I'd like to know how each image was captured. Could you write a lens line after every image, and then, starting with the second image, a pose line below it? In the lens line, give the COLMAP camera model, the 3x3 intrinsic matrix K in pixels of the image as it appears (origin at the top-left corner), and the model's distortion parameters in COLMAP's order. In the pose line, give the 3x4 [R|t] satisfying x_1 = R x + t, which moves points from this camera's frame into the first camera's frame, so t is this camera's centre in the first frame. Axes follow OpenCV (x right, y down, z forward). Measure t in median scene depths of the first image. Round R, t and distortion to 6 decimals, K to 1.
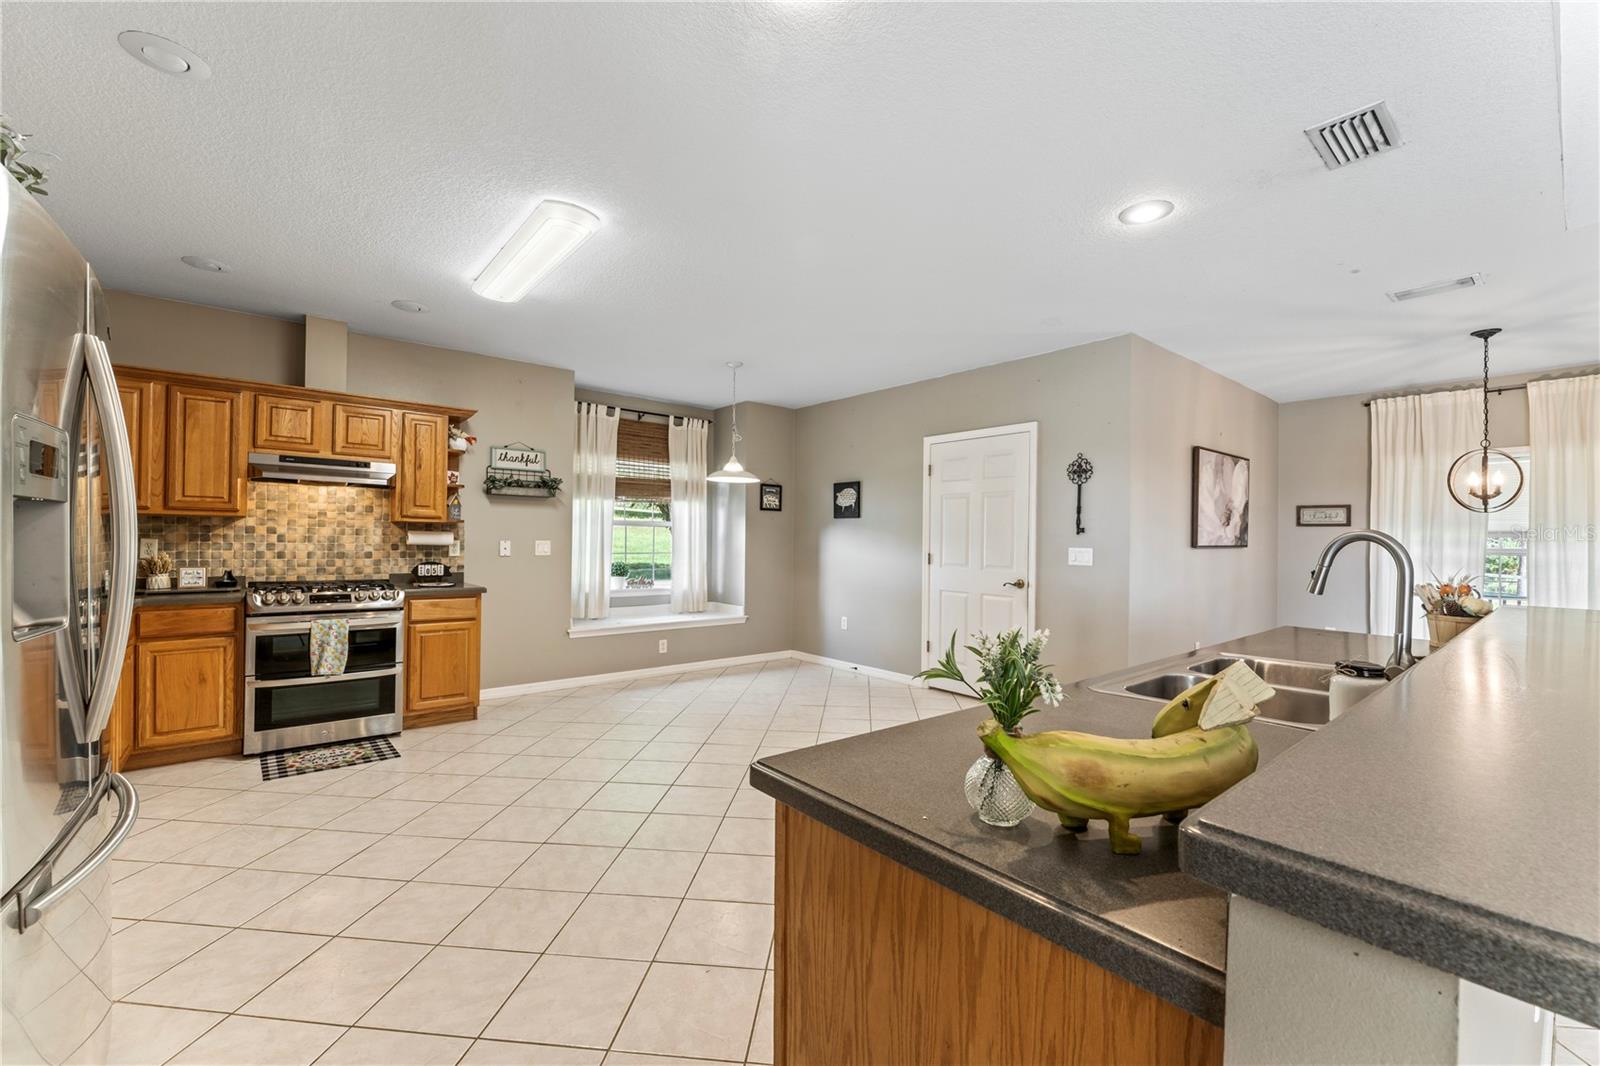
lens RADIAL K [[656.8, 0, 797.2], [0, 656.8, 537.8], [0, 0, 1]] dist [-0.001950, -0.000203]
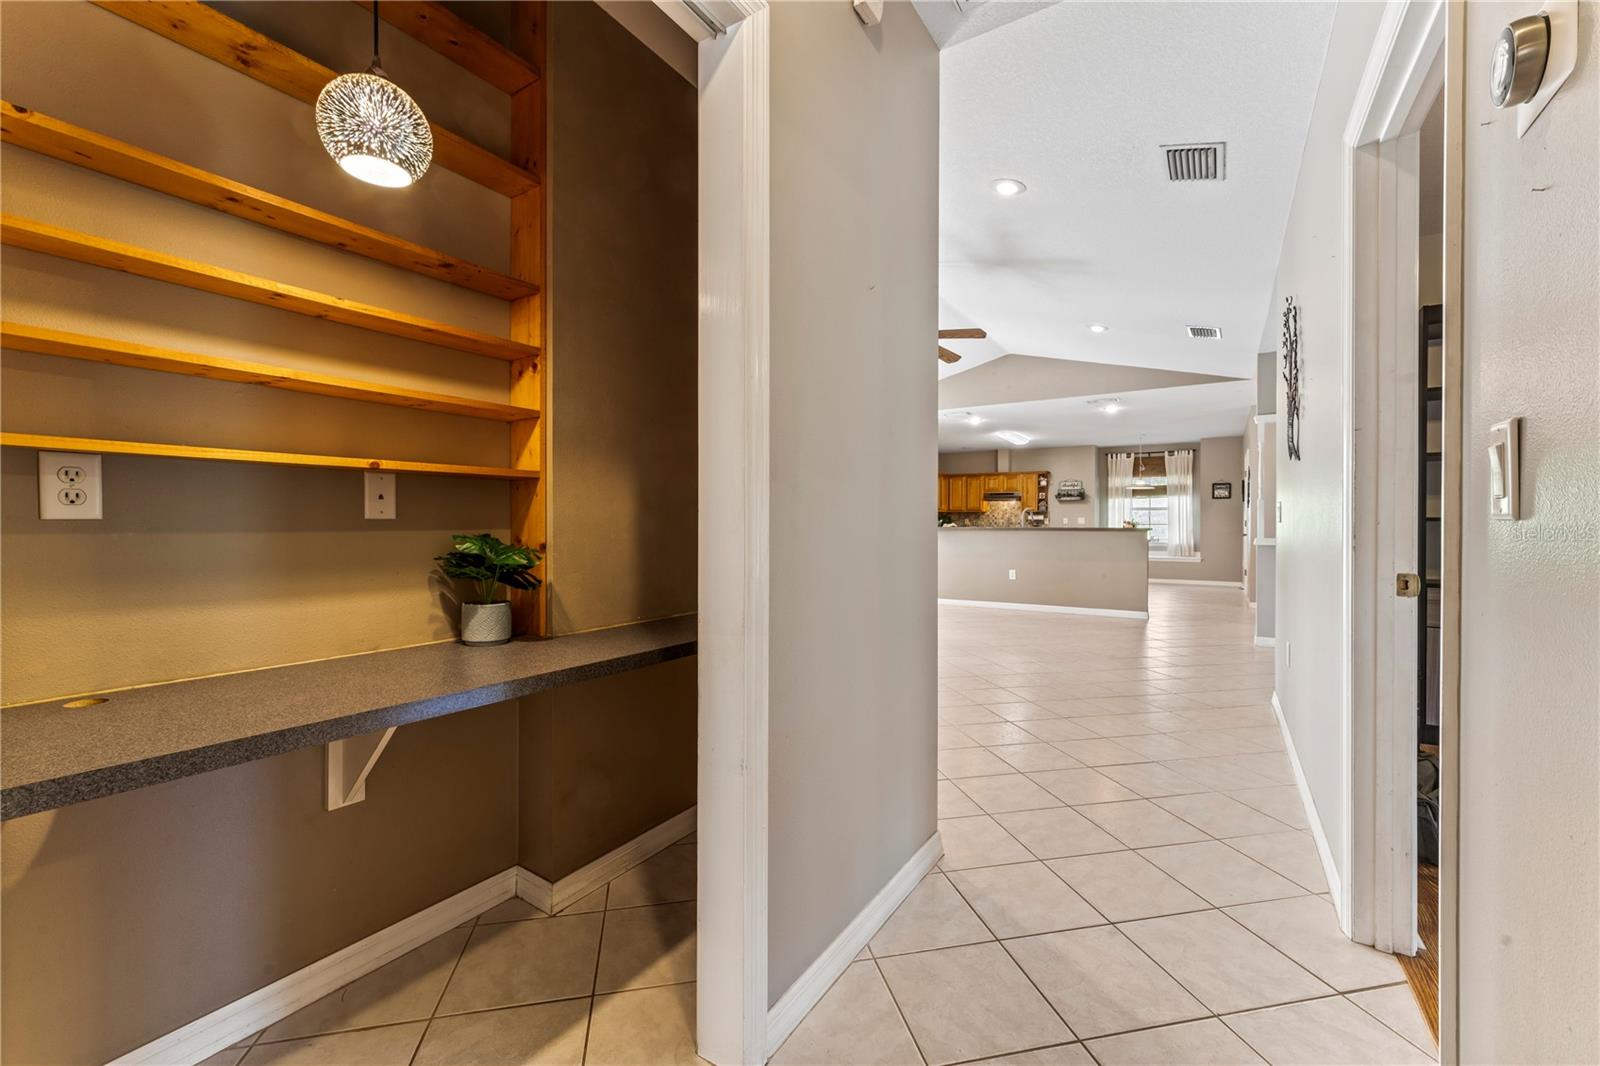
lens RADIAL K [[655.6, 0, 796.3], [0, 655.6, 525.8], [0, 0, 1]] dist [-0.000279, 0.000035]
pose [[0.305847, -0.011144, -0.952015, 1.863948], [0.005046, 0.999936, -0.010083, 0.061591], [0.952067, -0.001720, 0.305884, -0.866837]]
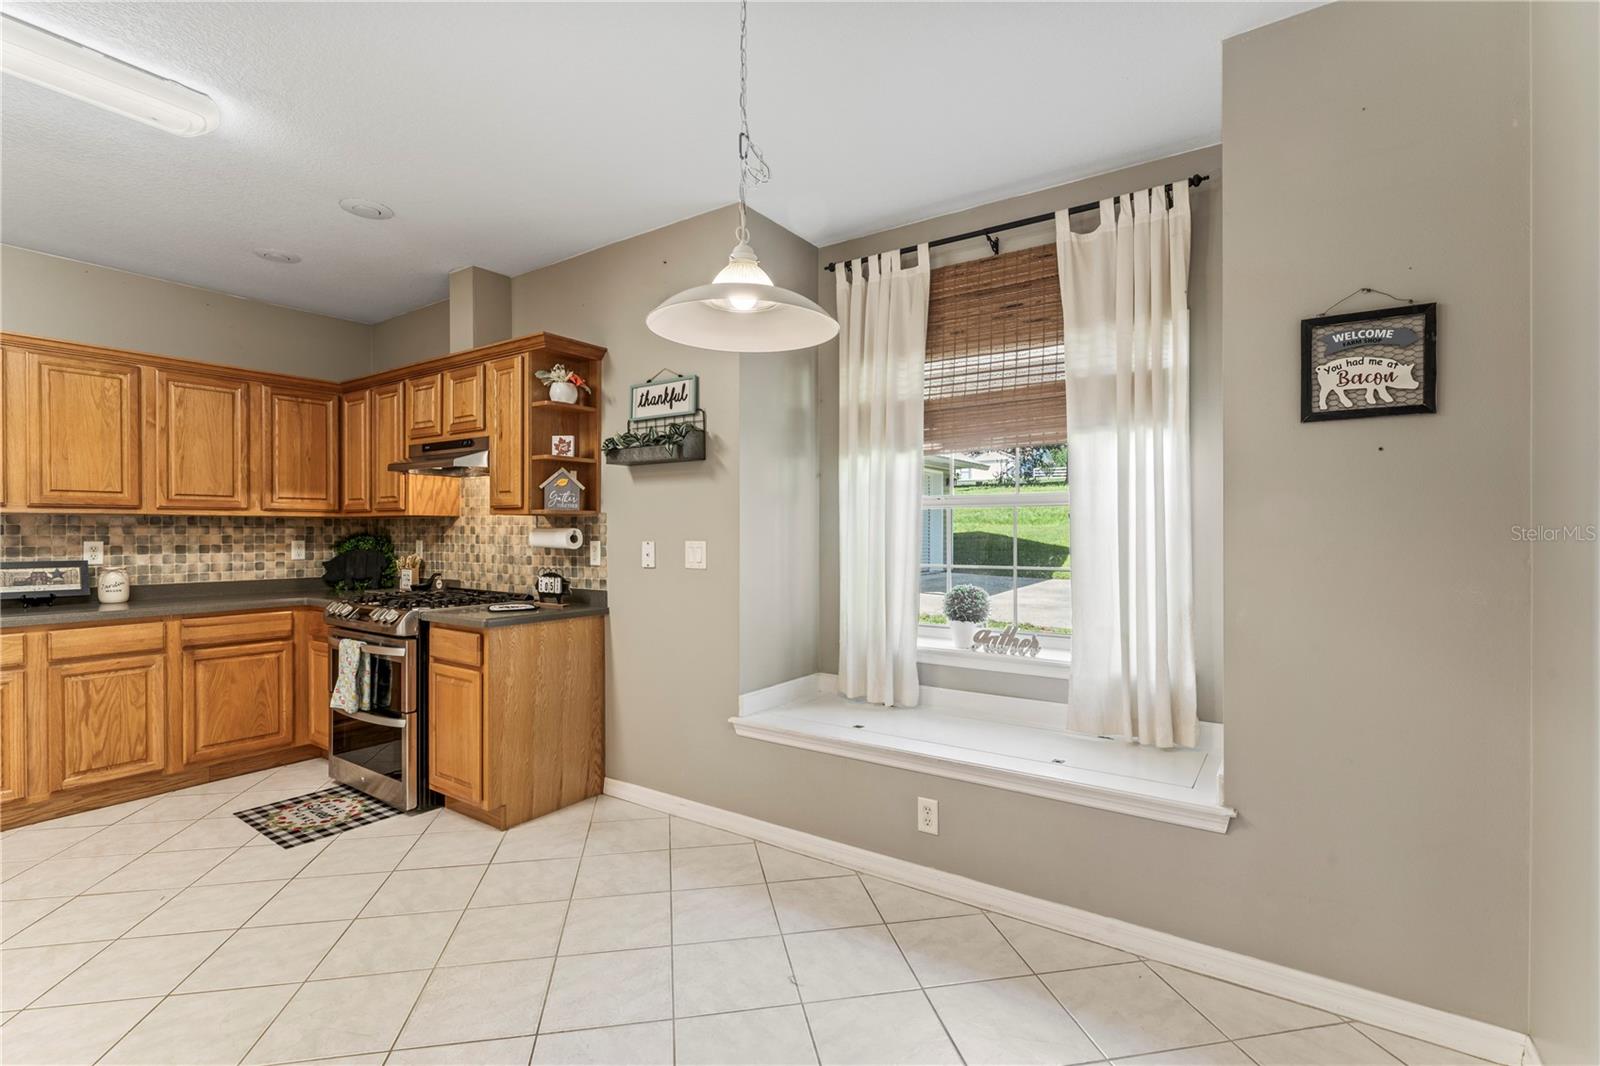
lens RADIAL K [[718.2, 0, 800.0], [0, 718.2, 533.0], [0, 0, 1]] dist [-0.002988, -0.000764]
pose [[0.278932, -0.010741, -0.960251, 0.238364], [0.008245, 0.999927, -0.008790, 0.004114], [0.960275, -0.005465, 0.279000, 1.071747]]
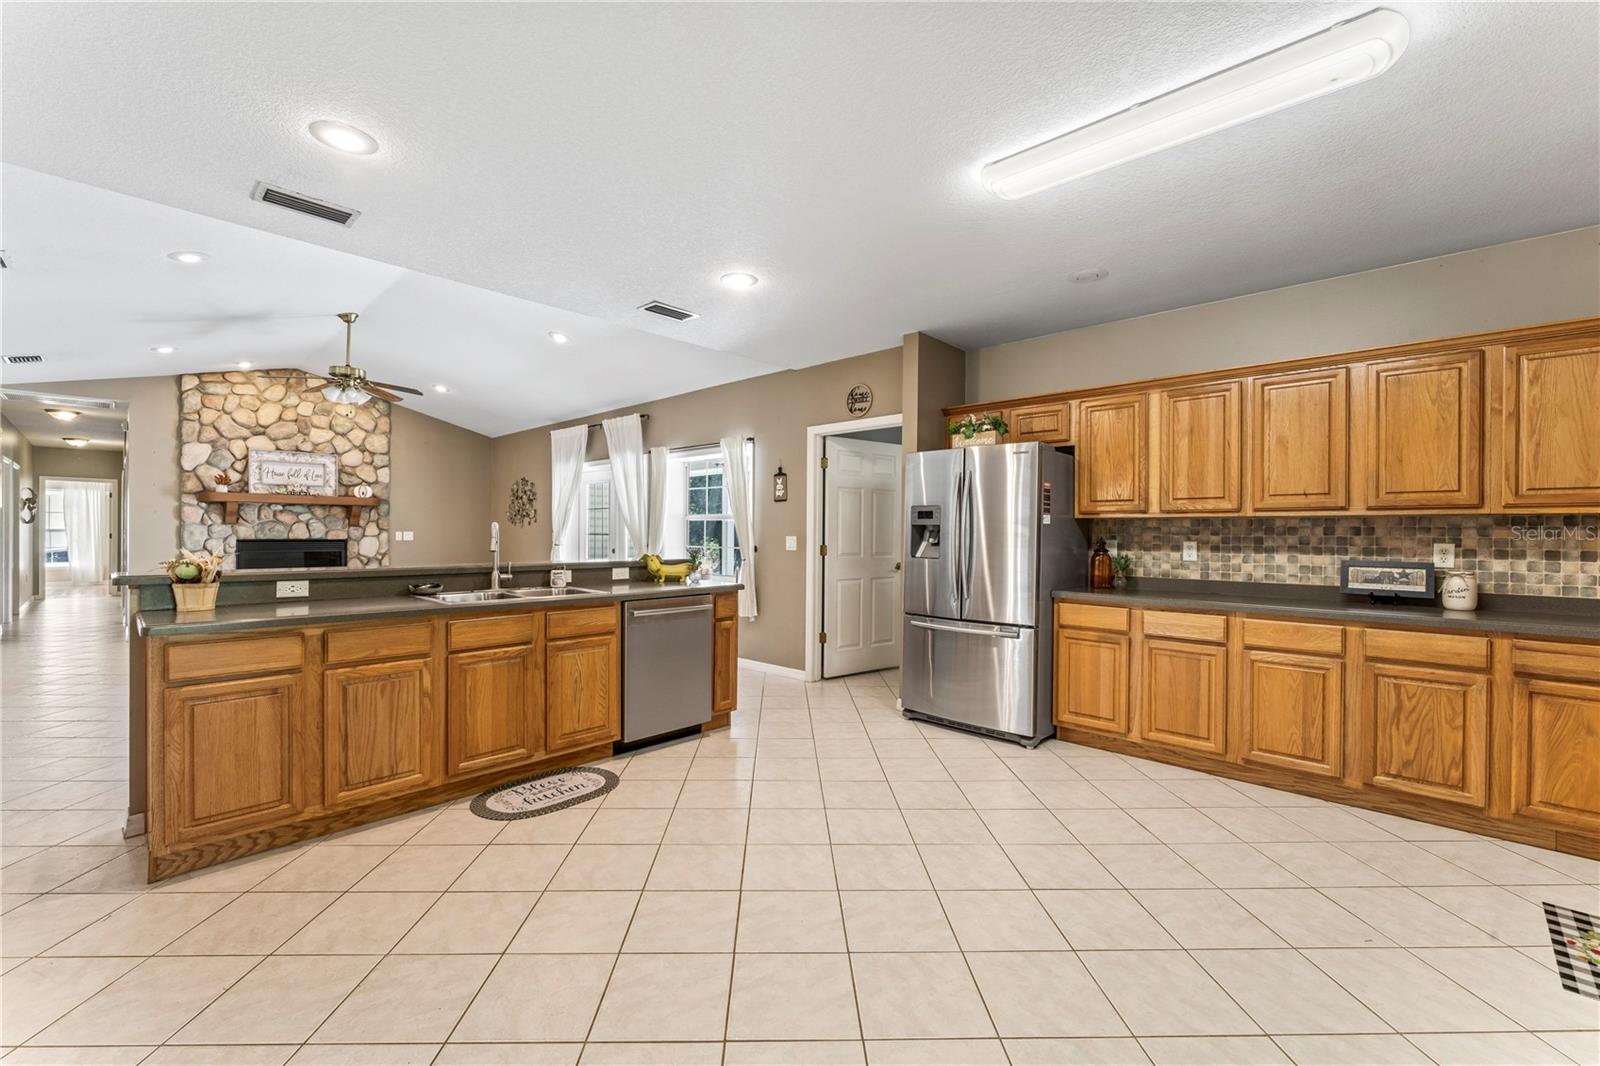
lens RADIAL K [[654.4, 0, 792.3], [0, 654.4, 535.9], [0, 0, 1]] dist [-0.001972, -0.000371]
pose [[-0.992763, -0.019341, -0.118523, 0.026396], [-0.019657, 0.999806, 0.001498, 0.004391], [0.118471, 0.003817, -0.992950, 1.150341]]
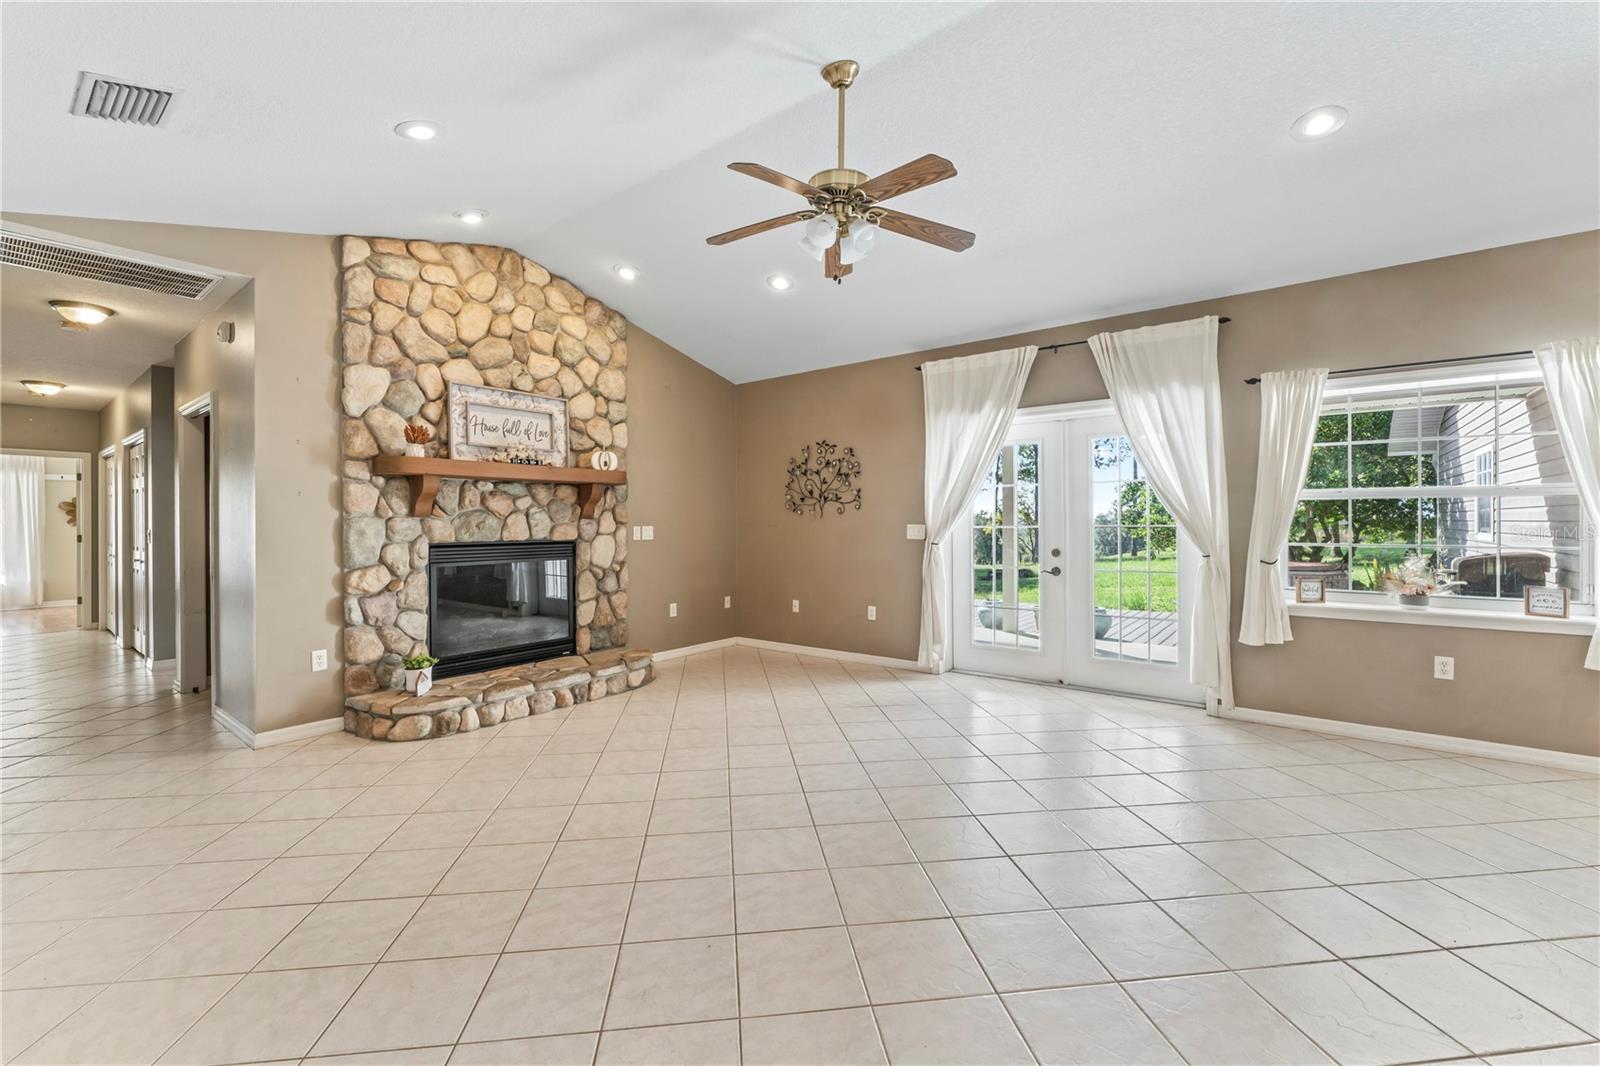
lens RADIAL K [[662.6, 0, 799.4], [0, 662.6, 523.6], [0, 0, 1]] dist [-0.001994, -0.000090]
pose [[-0.977264, -0.008009, -0.211873, 0.955112], [-0.007487, 0.999967, -0.003264, 0.014779], [0.211892, -0.001604, -0.977292, 0.326150]]
